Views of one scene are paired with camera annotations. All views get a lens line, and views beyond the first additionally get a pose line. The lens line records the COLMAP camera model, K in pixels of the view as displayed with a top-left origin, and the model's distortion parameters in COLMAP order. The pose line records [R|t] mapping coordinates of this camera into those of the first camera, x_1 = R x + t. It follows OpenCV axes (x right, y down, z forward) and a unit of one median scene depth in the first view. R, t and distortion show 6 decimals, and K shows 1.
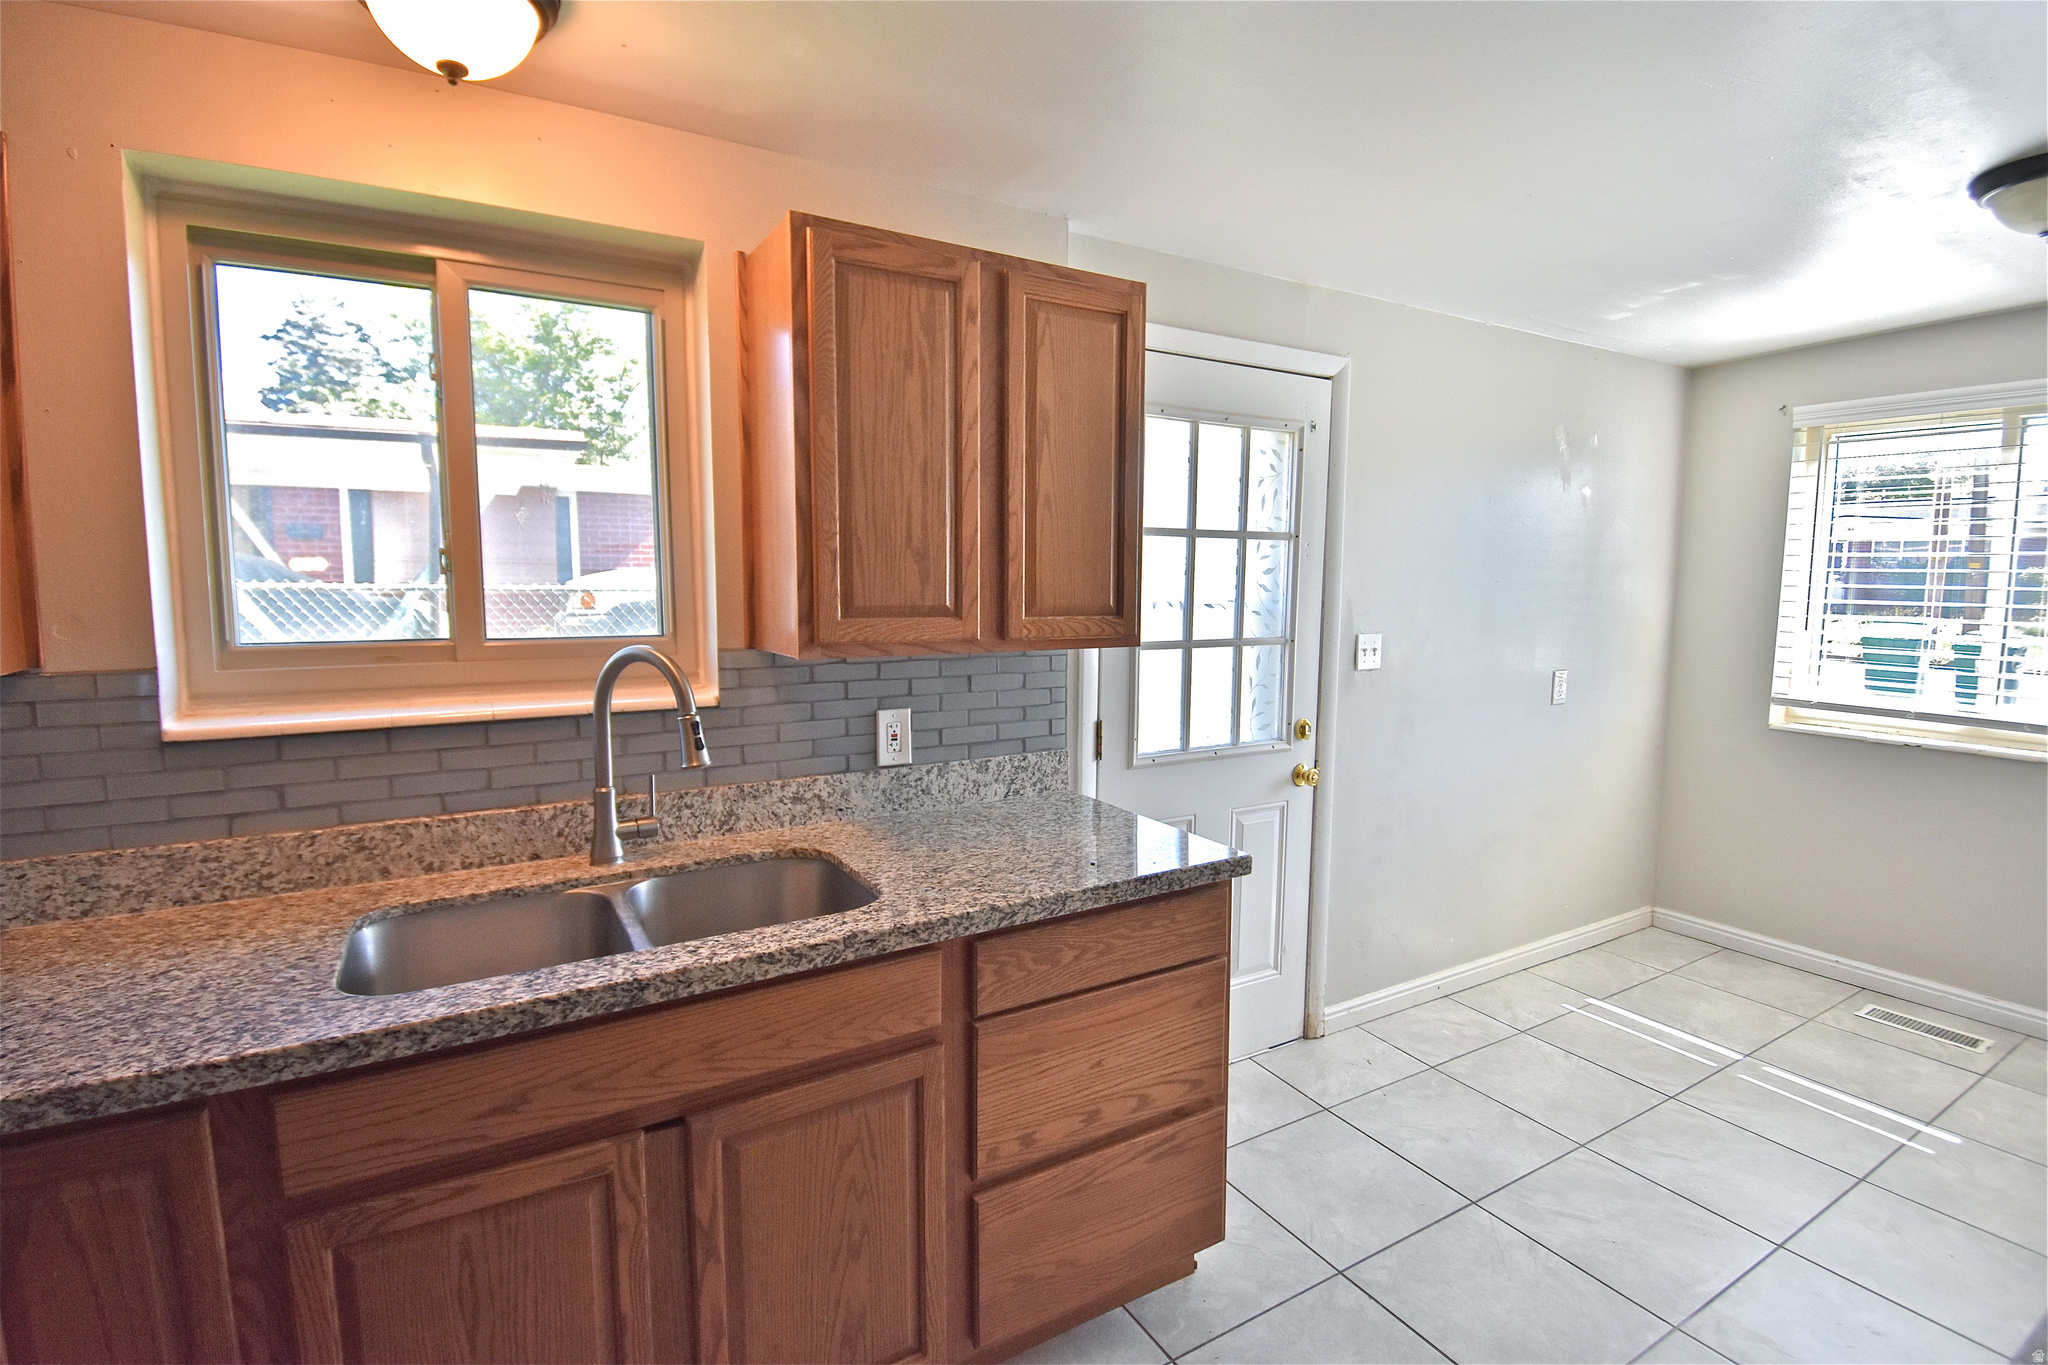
lens RADIAL K [[968.1, 0, 1038.8], [0, 968.1, 674.9], [0, 0, 1]] dist [0.022785, -0.029566]
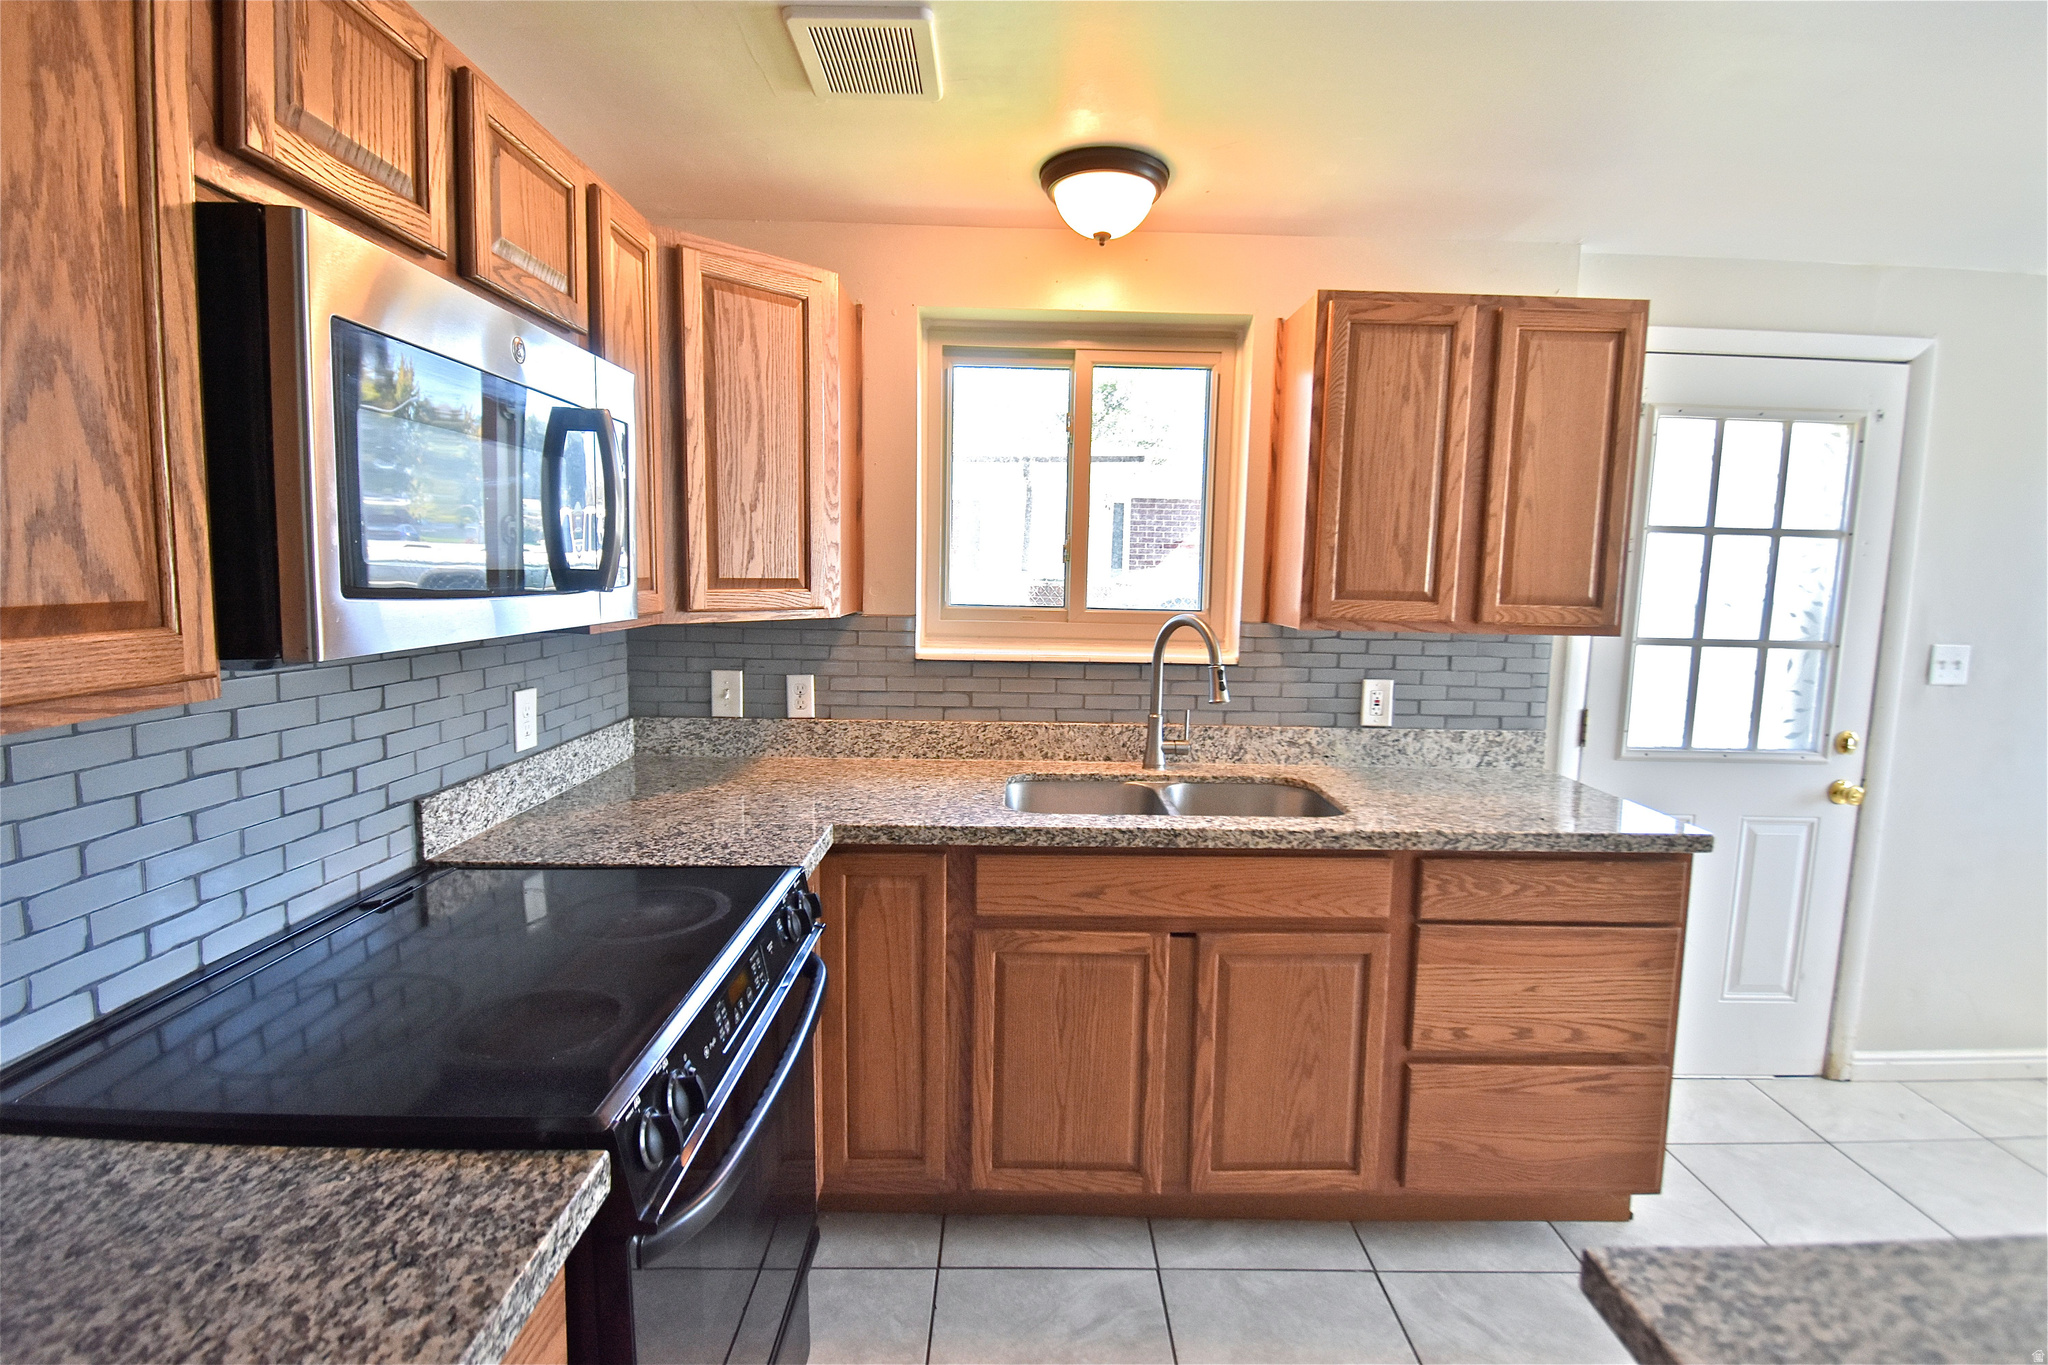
lens RADIAL K [[968.1, 0, 1038.8], [0, 968.1, 674.9], [0, 0, 1]] dist [0.022785, -0.029566]
pose [[0.864289, 0.068122, -0.498361, 0.103360], [-0.068339, 0.997503, 0.017833, 0.044889], [0.498331, 0.018645, 0.866786, -0.304376]]
